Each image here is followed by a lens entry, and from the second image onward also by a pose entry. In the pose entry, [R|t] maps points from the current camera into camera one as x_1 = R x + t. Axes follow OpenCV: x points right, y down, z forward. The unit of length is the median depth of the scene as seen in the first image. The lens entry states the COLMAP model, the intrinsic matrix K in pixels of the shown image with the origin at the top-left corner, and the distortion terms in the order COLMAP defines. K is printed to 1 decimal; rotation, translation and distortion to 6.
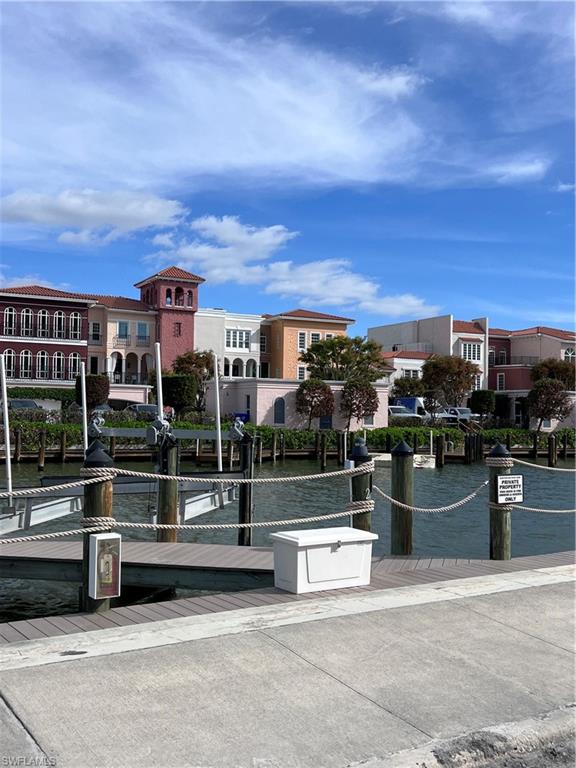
lens RADIAL K [[837.3, 0, 289.2], [0, 837.3, 387.6], [0, 0, 1]] dist [0.148459, 0.000000]
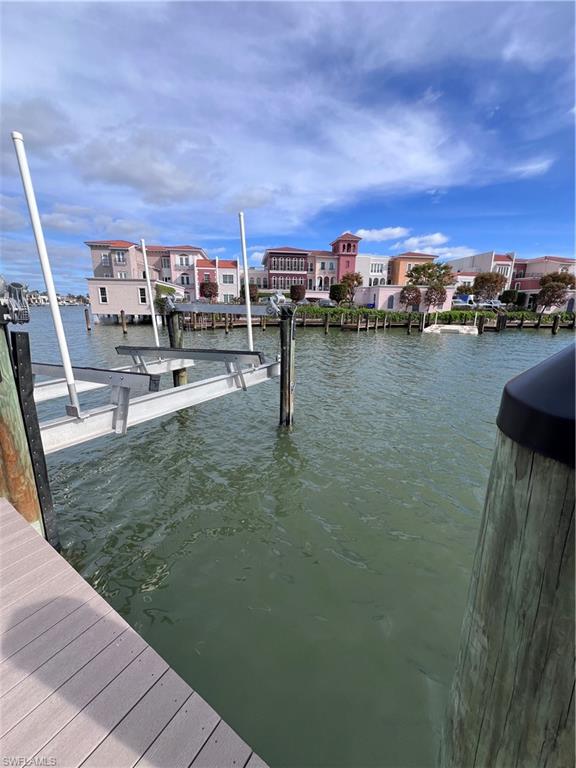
lens RADIAL K [[310.0, 0, 290.5], [0, 310.0, 381.9], [0, 0, 1]] dist [-0.001214, 0.000130]
pose [[0.939746, 0.077788, -0.332905, 0.019764], [0.013632, 0.964469, 0.263843, 0.010969], [0.341601, -0.252483, 0.905296, 0.172778]]
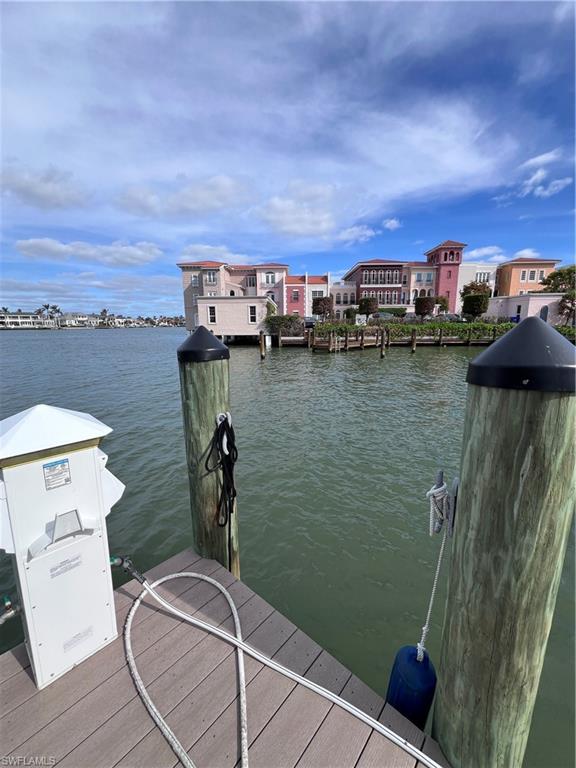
lens RADIAL K [[305.2, 0, 283.7], [0, 305.2, 382.9], [0, 0, 1]] dist [-0.001490, 0.000071]
pose [[0.877155, 0.068748, -0.475260, -0.130759], [0.038834, 0.976302, 0.212898, 0.009949], [0.478634, -0.205201, 0.853699, 0.197826]]
